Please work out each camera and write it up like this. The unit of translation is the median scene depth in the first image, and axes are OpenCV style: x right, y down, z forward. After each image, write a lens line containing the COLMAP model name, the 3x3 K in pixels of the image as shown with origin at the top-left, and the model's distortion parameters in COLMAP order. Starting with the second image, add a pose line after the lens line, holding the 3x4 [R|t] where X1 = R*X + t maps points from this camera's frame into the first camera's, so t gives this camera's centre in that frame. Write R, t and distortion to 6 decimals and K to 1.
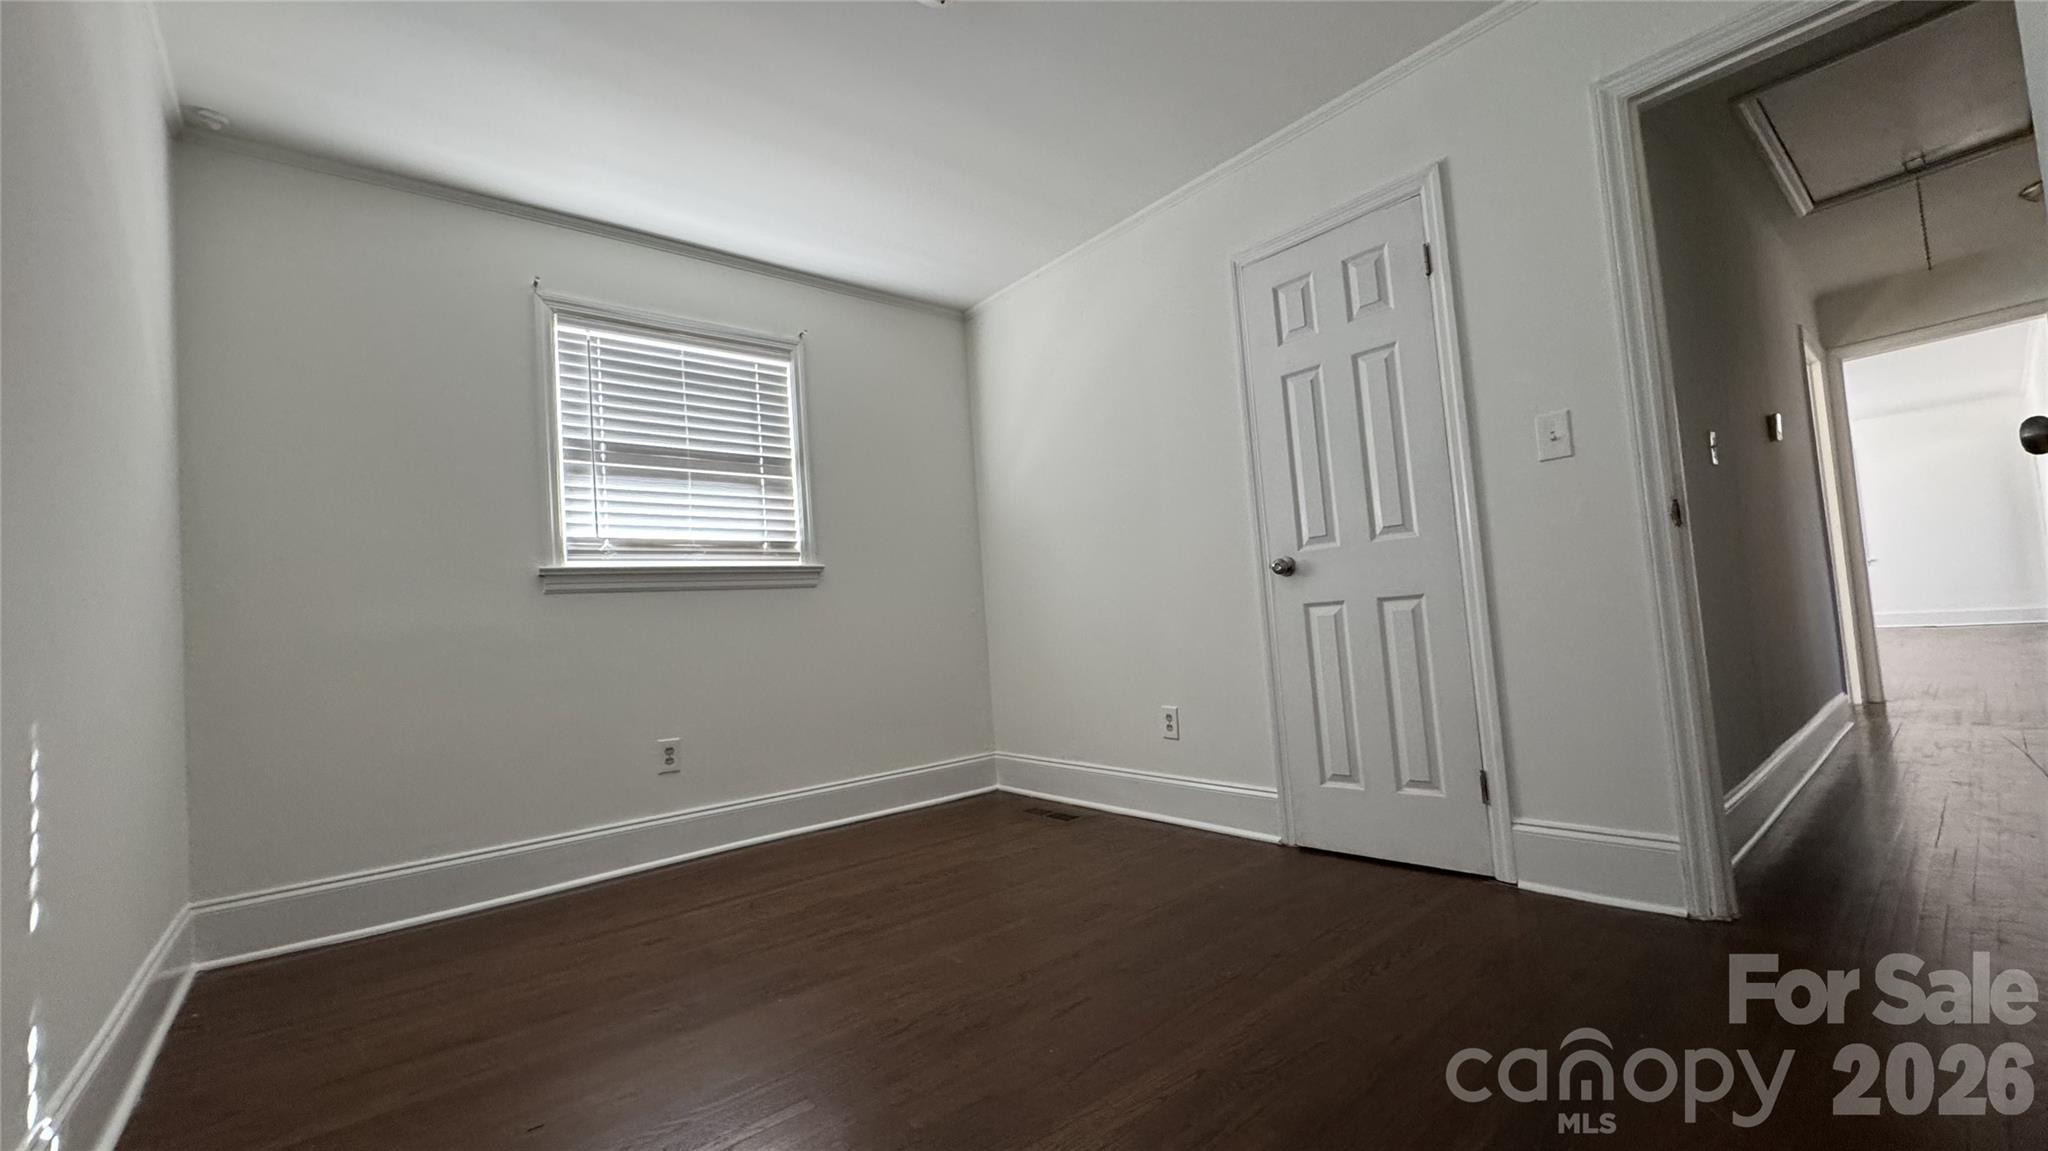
lens RADIAL K [[811.2, 0, 1021.2], [0, 811.2, 579.7], [0, 0, 1]] dist [-0.001304, -0.000066]
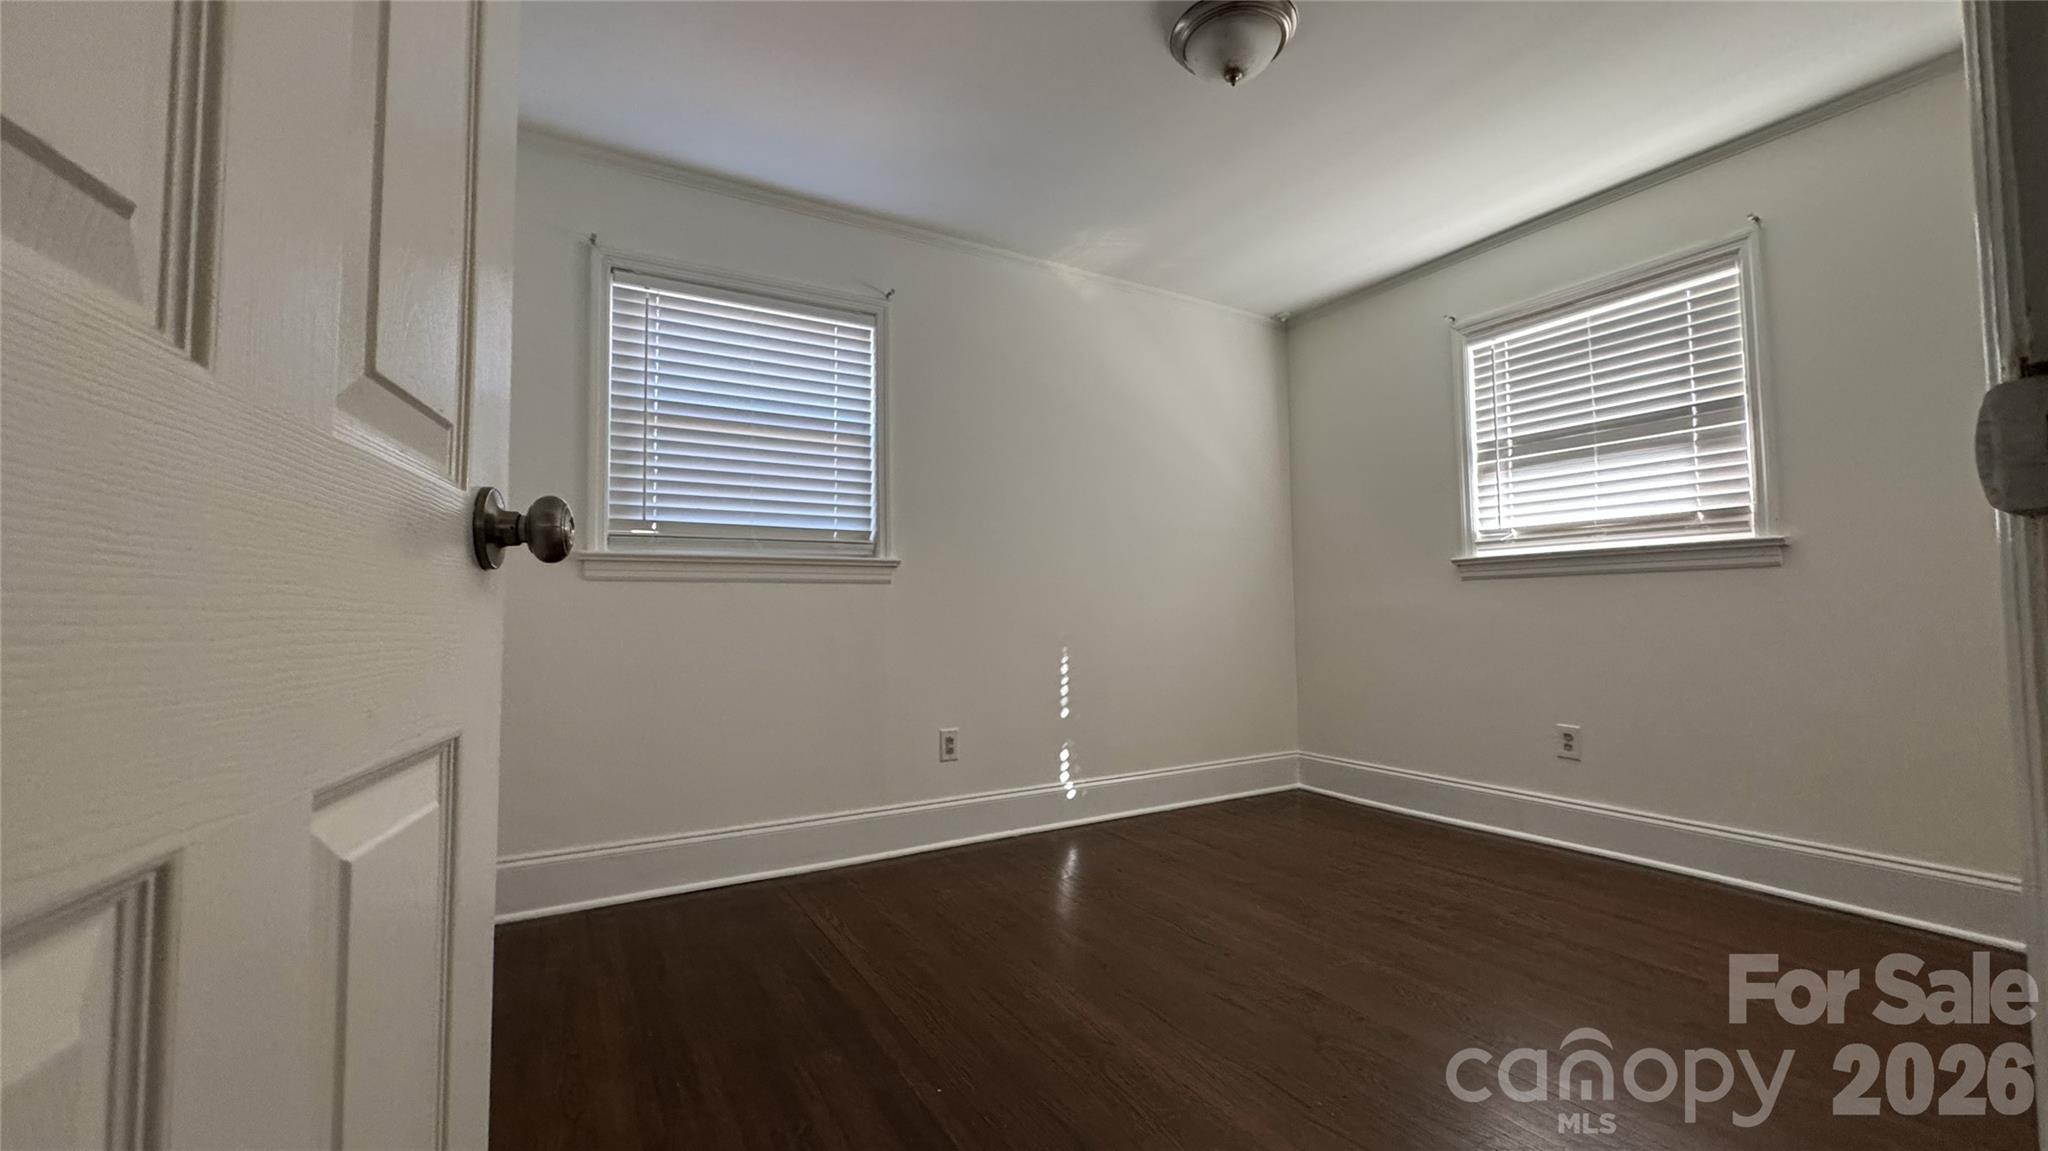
lens RADIAL K [[811.2, 0, 1021.2], [0, 811.2, 579.7], [0, 0, 1]] dist [-0.001304, -0.000066]
pose [[-0.170779, 0.028616, -0.984894, 0.658064], [0.076418, 0.996952, 0.015716, -0.048376], [0.982342, -0.072580, -0.172445, 0.528156]]
